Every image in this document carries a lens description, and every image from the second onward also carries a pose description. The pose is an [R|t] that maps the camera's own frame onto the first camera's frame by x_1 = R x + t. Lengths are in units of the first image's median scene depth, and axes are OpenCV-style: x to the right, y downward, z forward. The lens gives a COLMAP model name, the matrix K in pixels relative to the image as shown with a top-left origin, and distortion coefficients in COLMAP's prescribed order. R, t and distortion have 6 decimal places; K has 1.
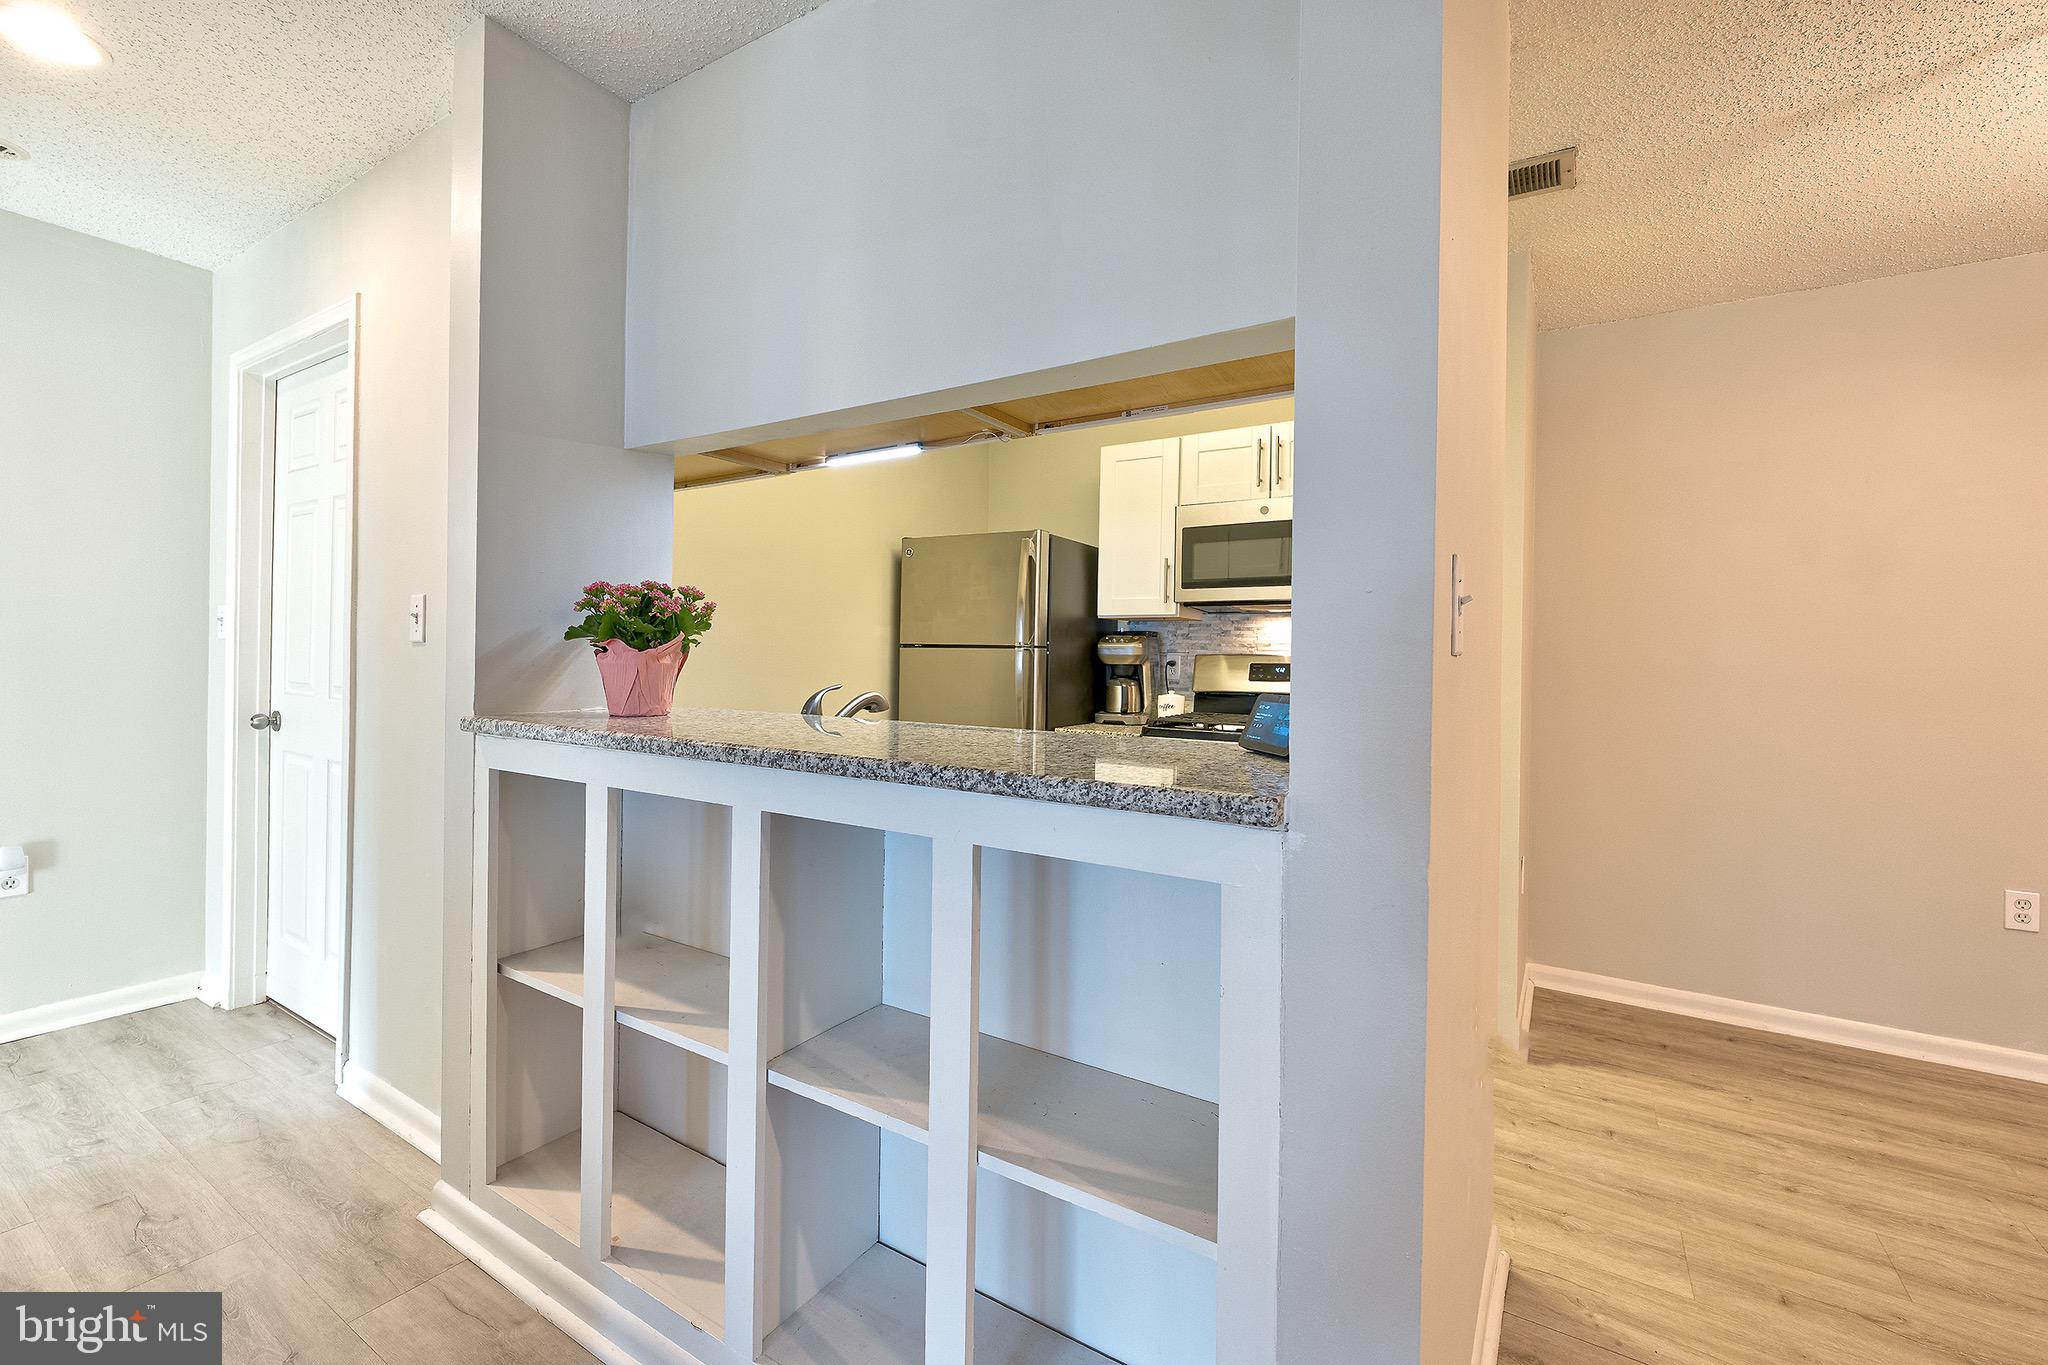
lens RADIAL K [[854.4, 0, 1027.0], [0, 854.4, 661.3], [0, 0, 1]] dist [0.001133, 0.000060]
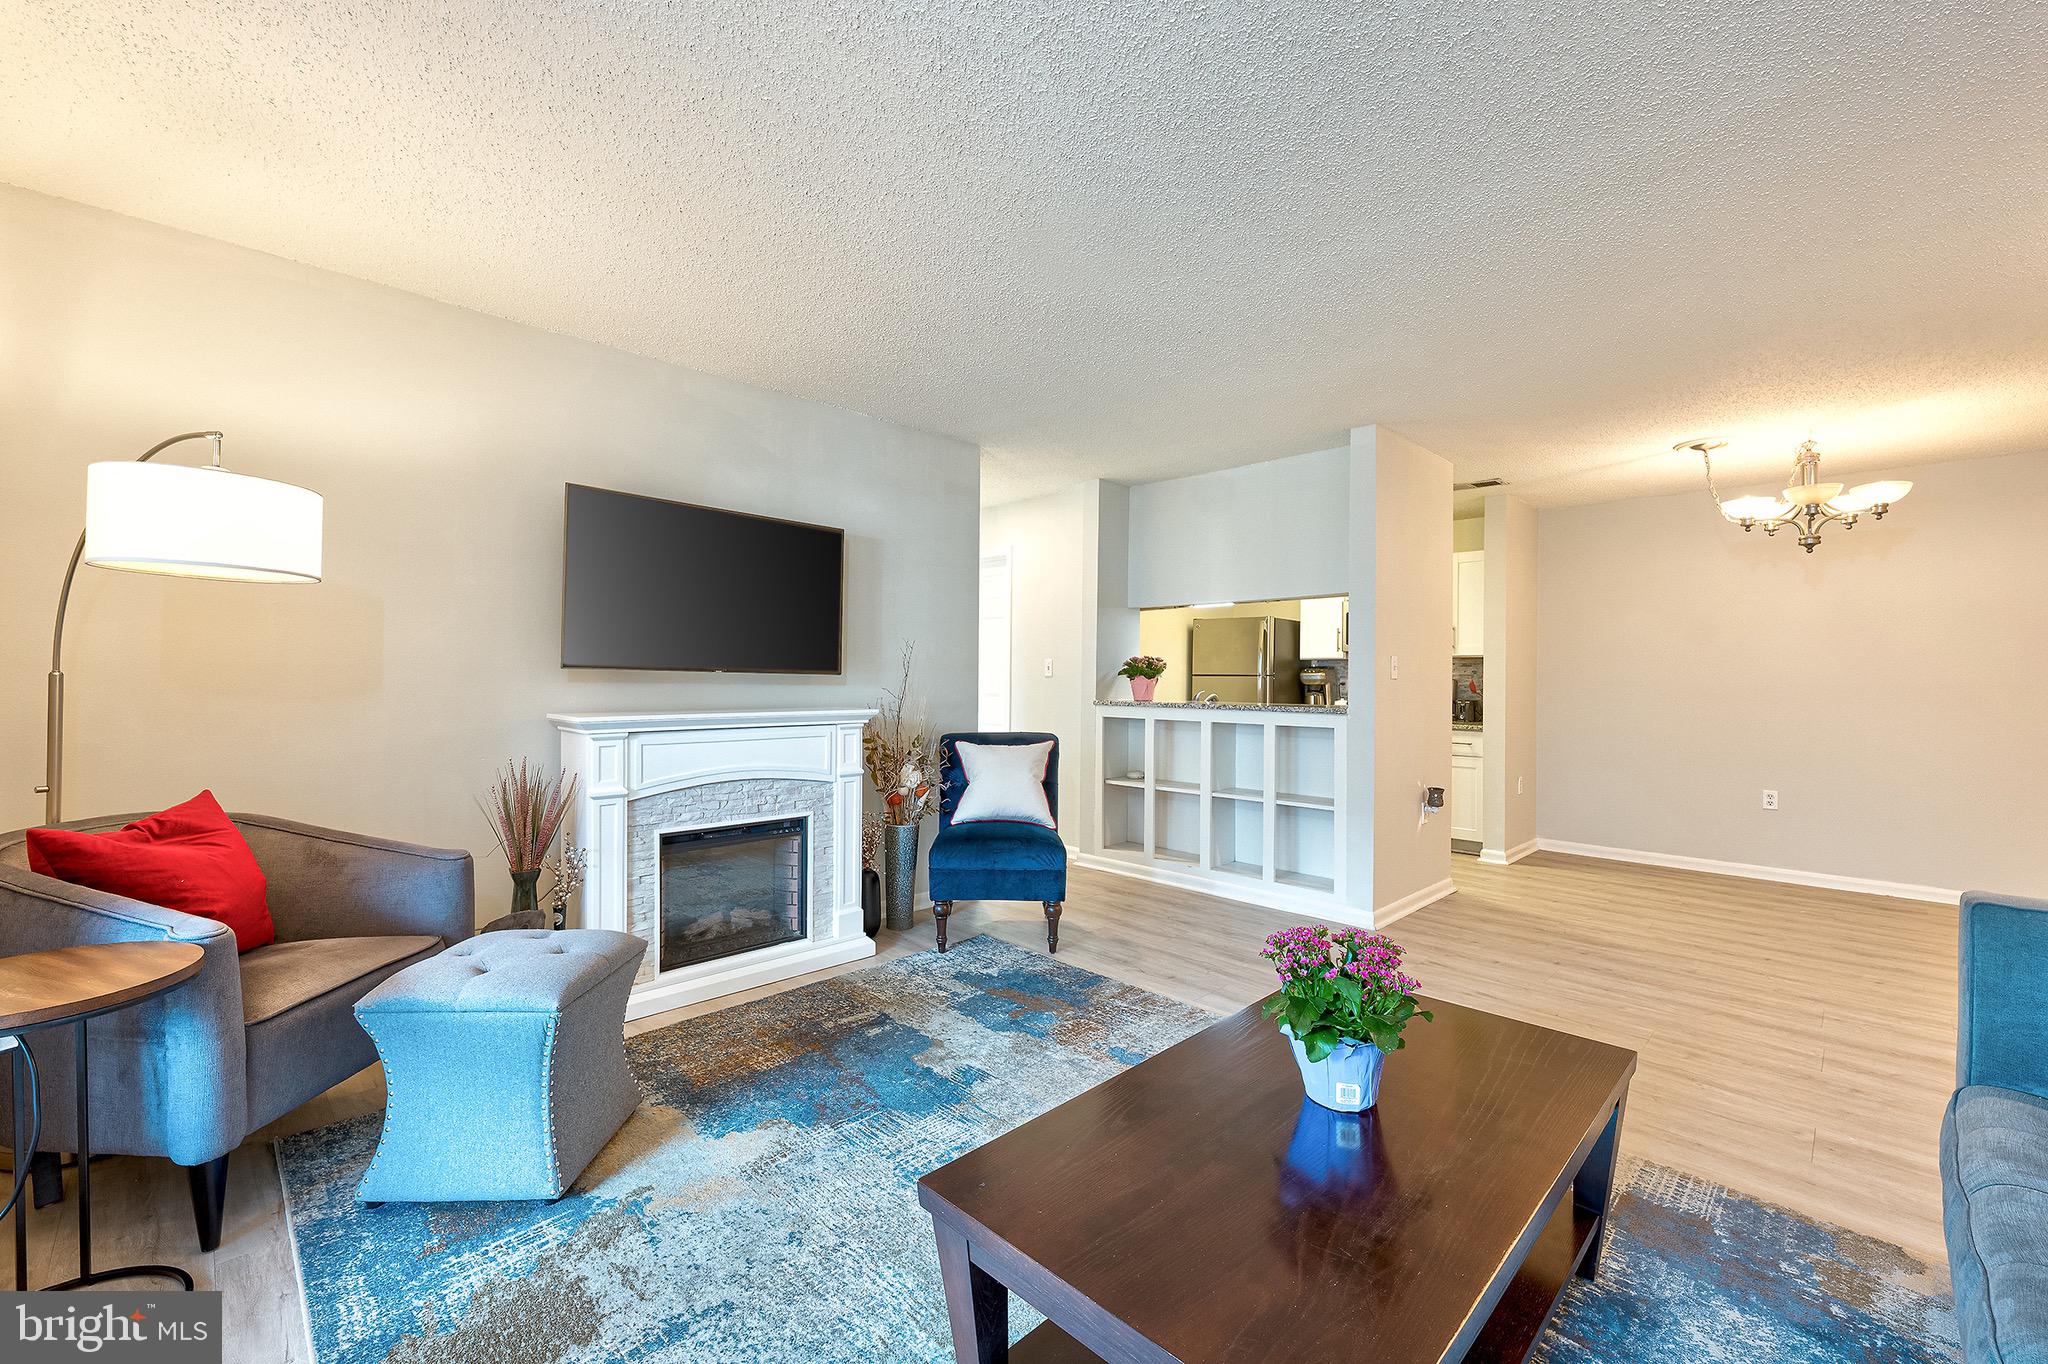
lens RADIAL K [[835.5, 0, 1026.0], [0, 835.5, 675.9], [0, 0, 1]] dist [0.000271, 0.000070]
pose [[0.974871, -0.007283, -0.222652, -0.142742], [0.004557, 0.999908, -0.012753, 0.008706], [0.222724, 0.011418, 0.974815, -1.376115]]
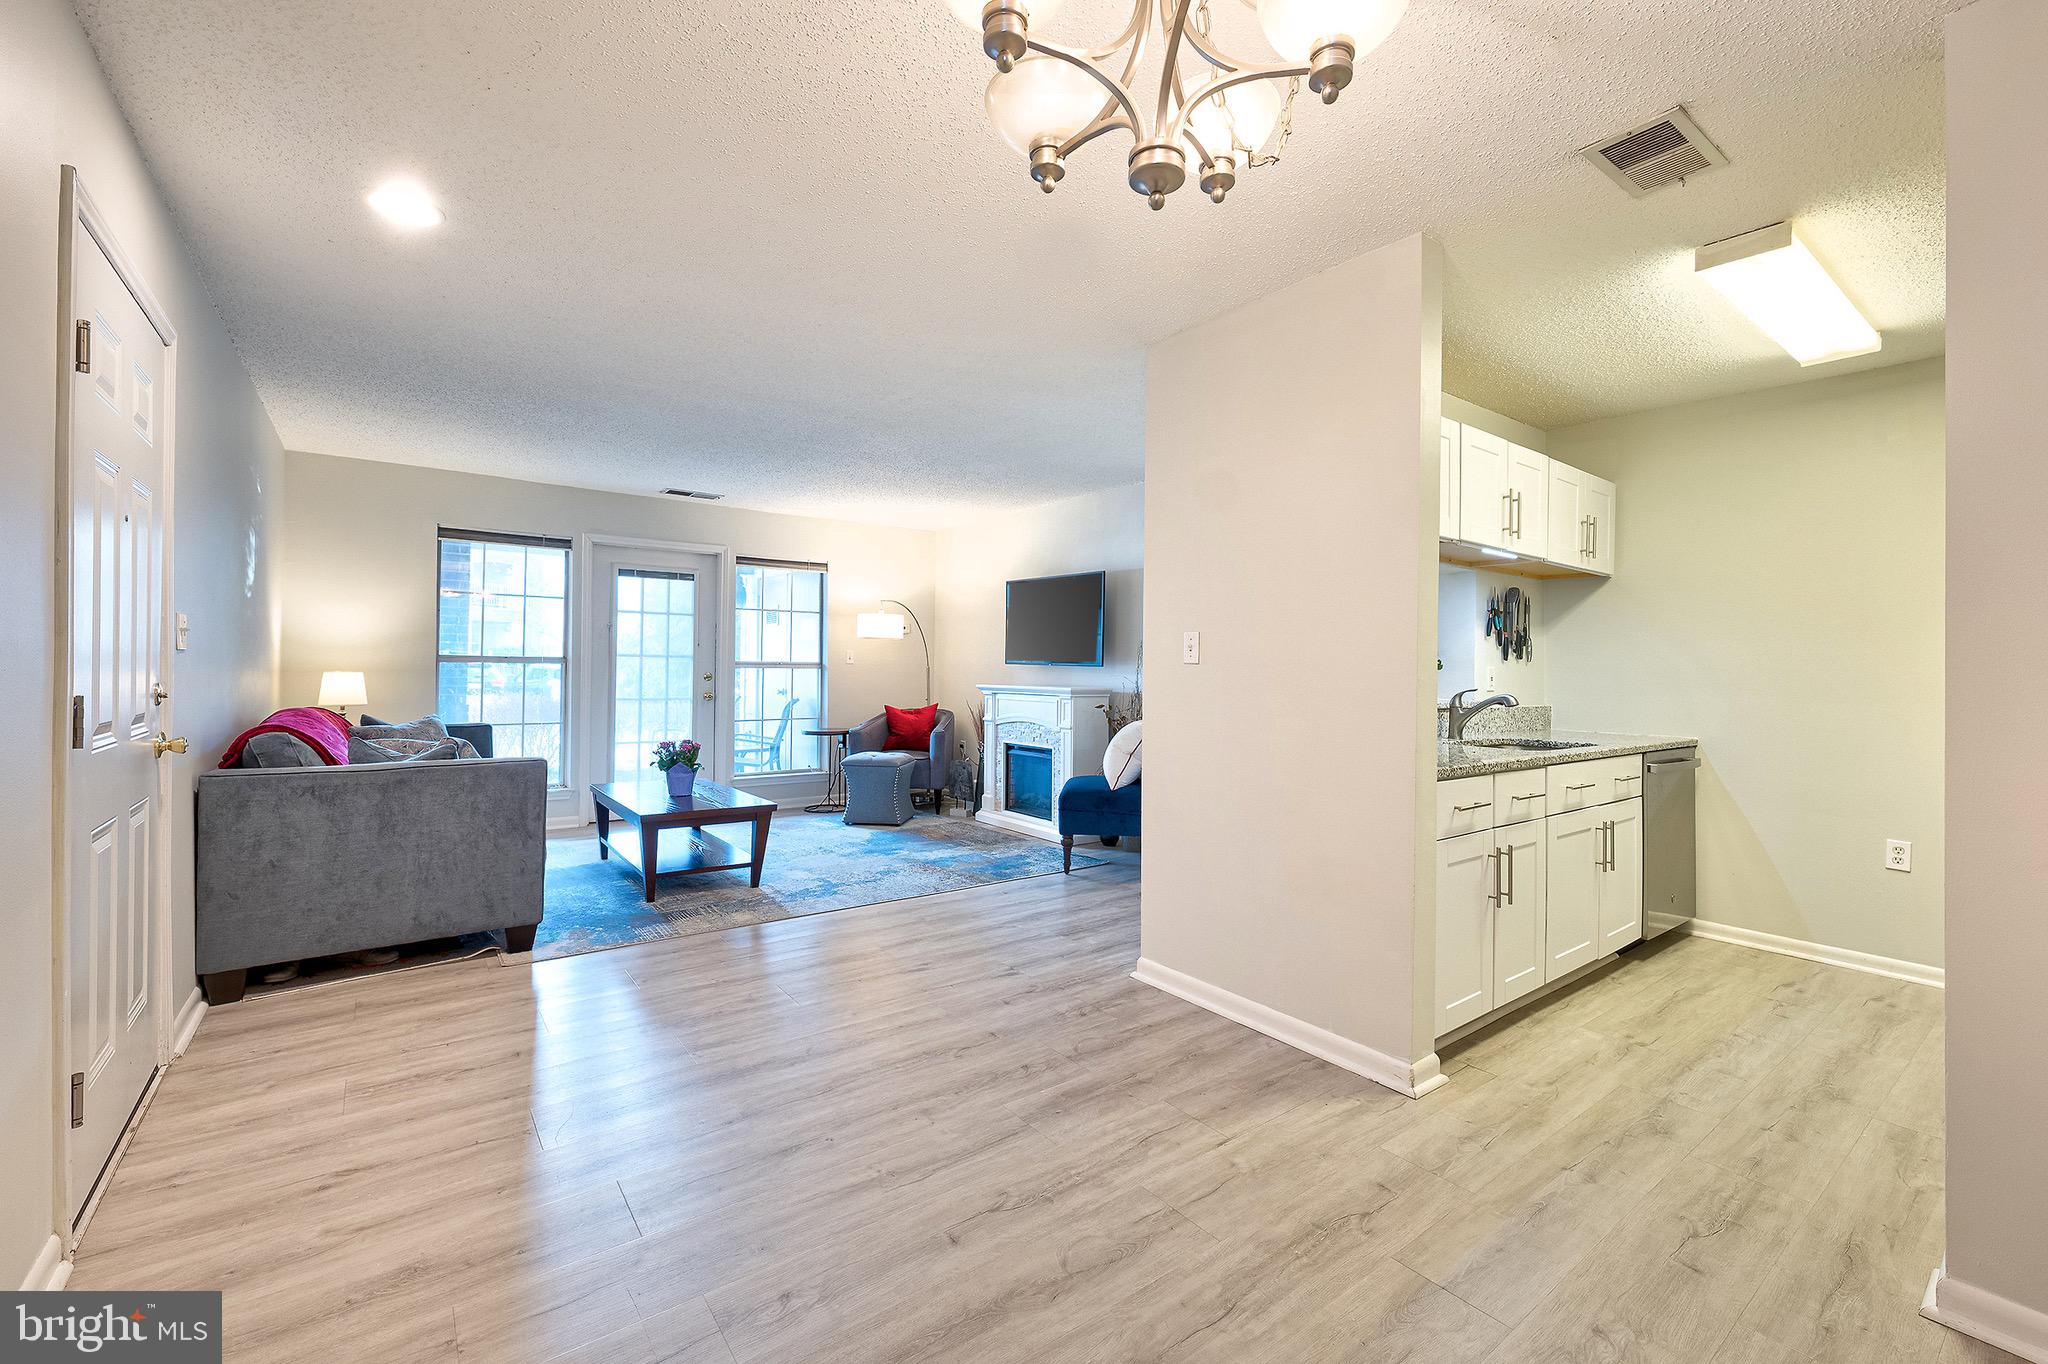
lens RADIAL K [[849.7, 0, 1024.9], [0, 849.7, 660.1], [0, 0, 1]] dist [-0.000944, 0.000080]
pose [[-0.354021, -0.030461, -0.934741, 1.410657], [-0.026516, 0.999395, -0.022525, 0.026393], [0.934862, 0.016811, -0.354614, 0.598715]]
